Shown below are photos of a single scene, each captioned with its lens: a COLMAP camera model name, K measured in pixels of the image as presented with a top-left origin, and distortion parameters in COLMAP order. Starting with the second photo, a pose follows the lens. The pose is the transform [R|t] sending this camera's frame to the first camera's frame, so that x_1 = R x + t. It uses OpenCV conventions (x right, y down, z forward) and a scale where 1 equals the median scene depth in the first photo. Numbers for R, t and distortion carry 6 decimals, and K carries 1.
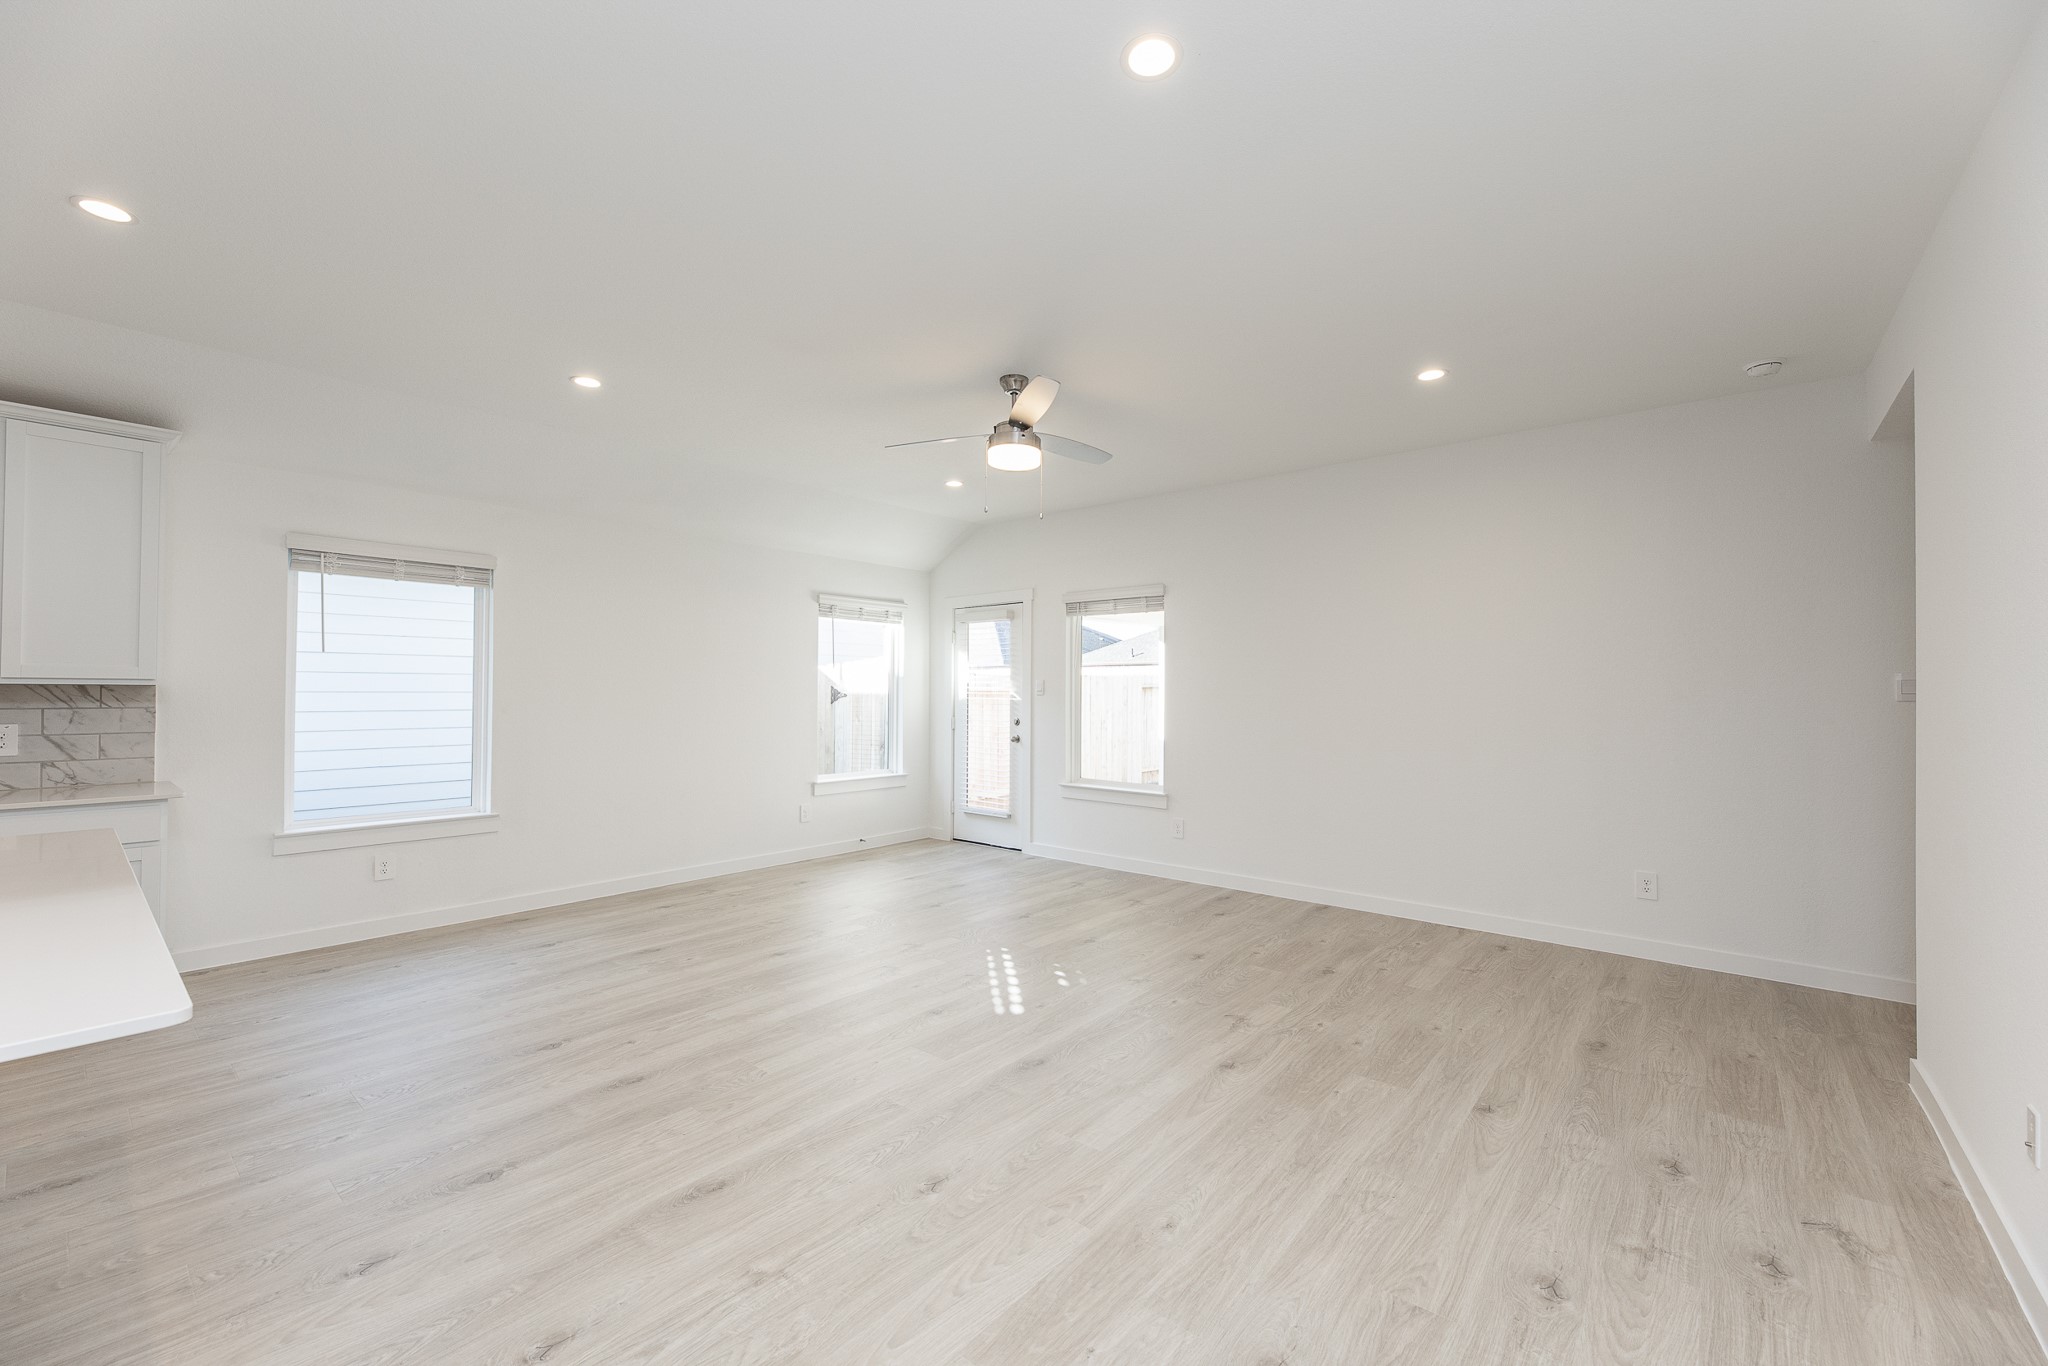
lens RADIAL K [[813.8, 0, 1021.4], [0, 813.8, 691.8], [0, 0, 1]] dist [-0.001415, -0.000269]
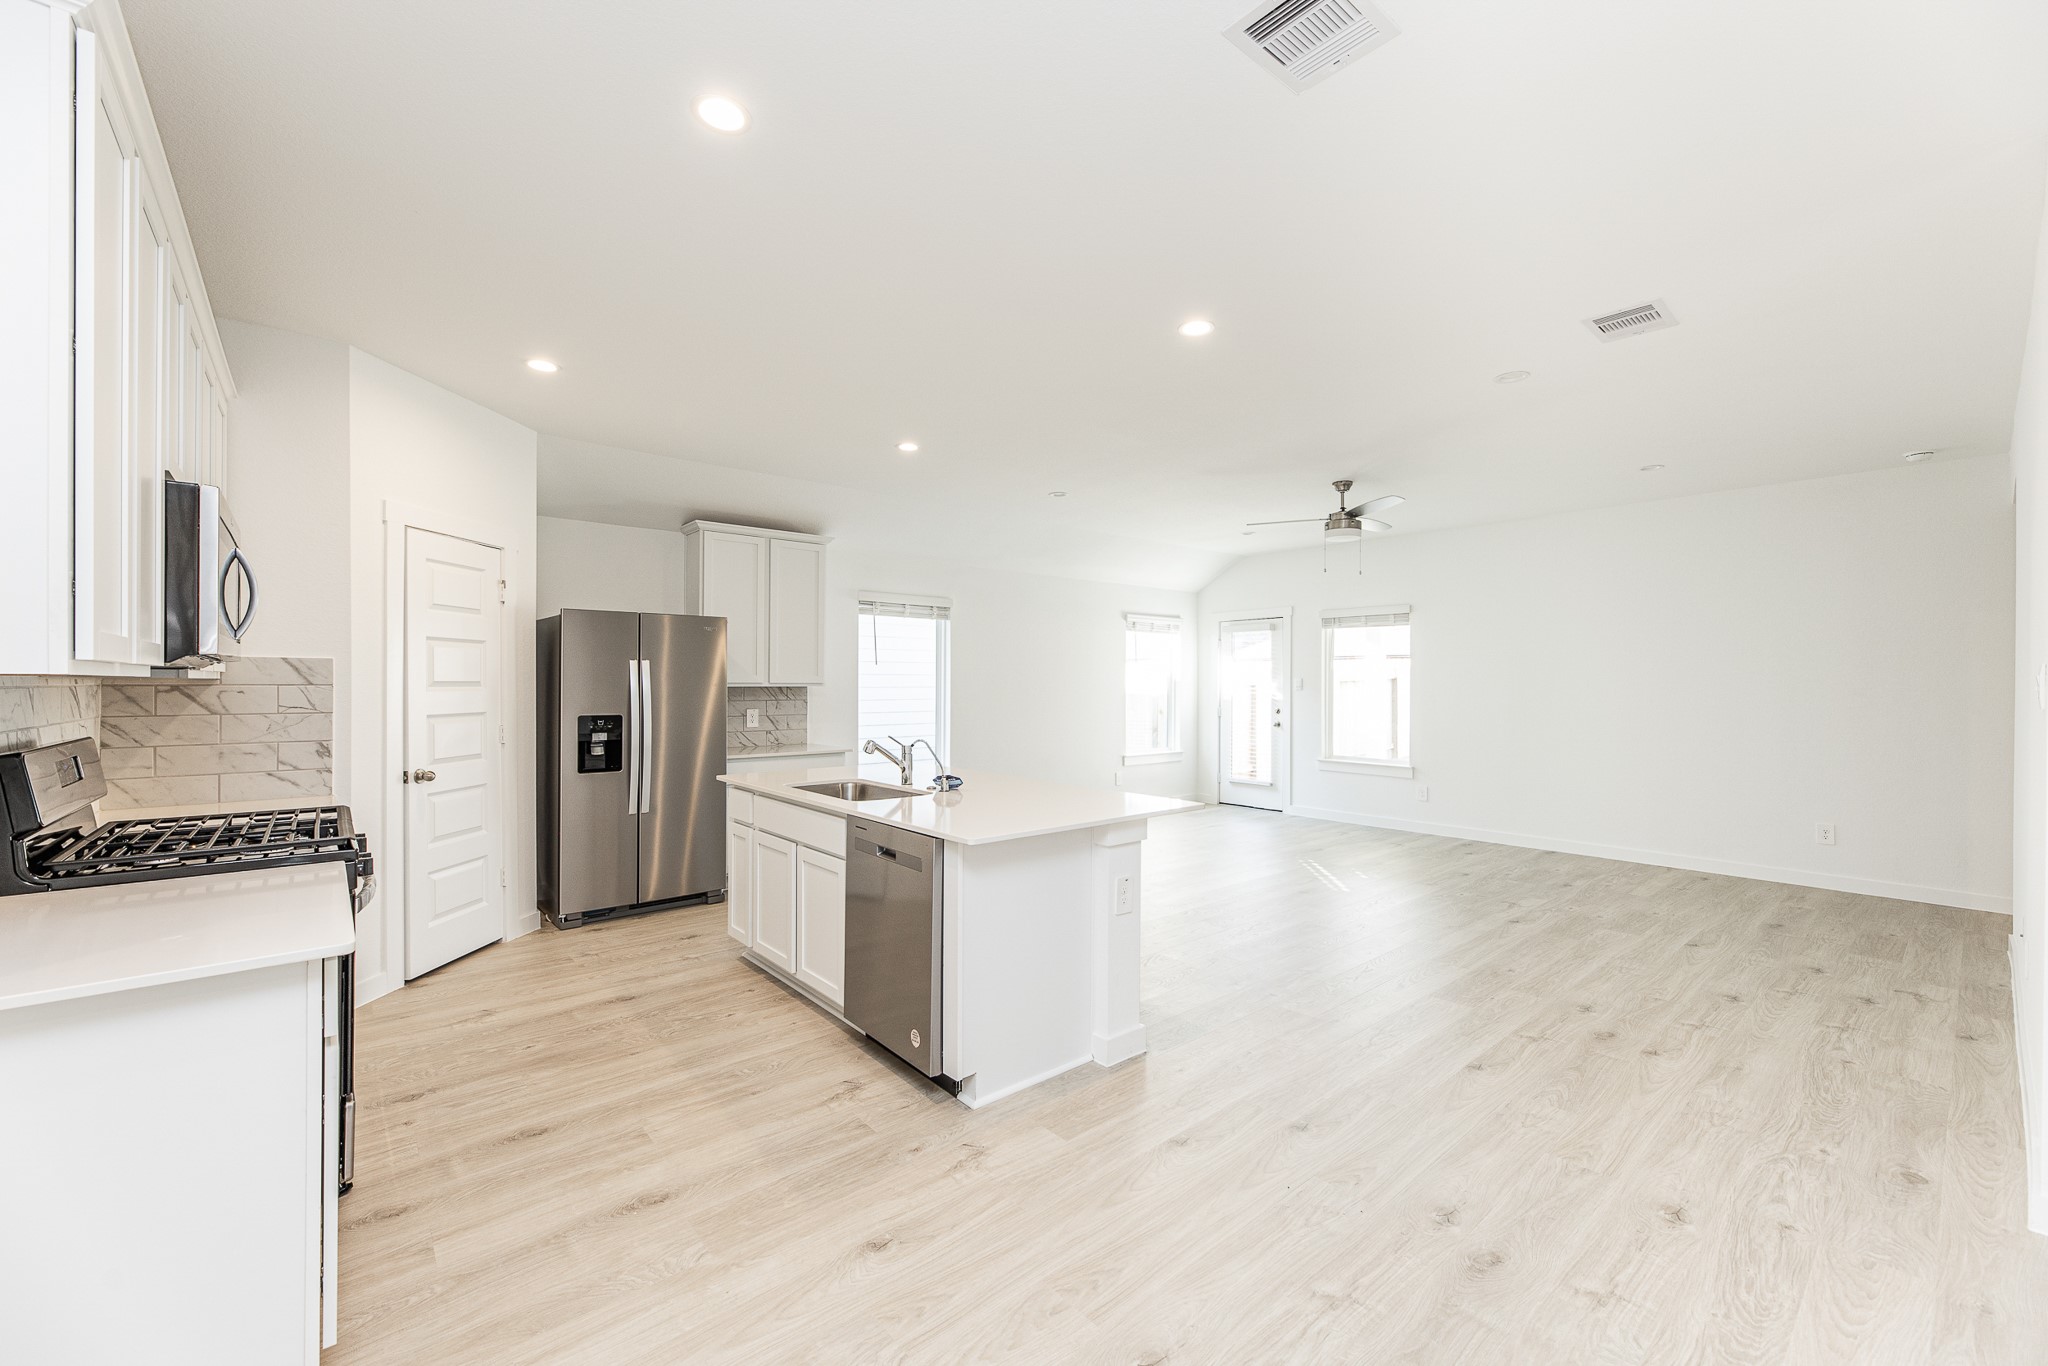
lens RADIAL K [[813.8, 0, 1025.1], [0, 813.8, 684.6], [0, 0, 1]] dist [-0.001415, -0.000269]
pose [[0.987151, -0.002342, -0.159772, -0.275345], [0.002564, 0.999996, 0.001184, -0.009759], [0.159769, -0.001579, 0.987153, -0.461924]]
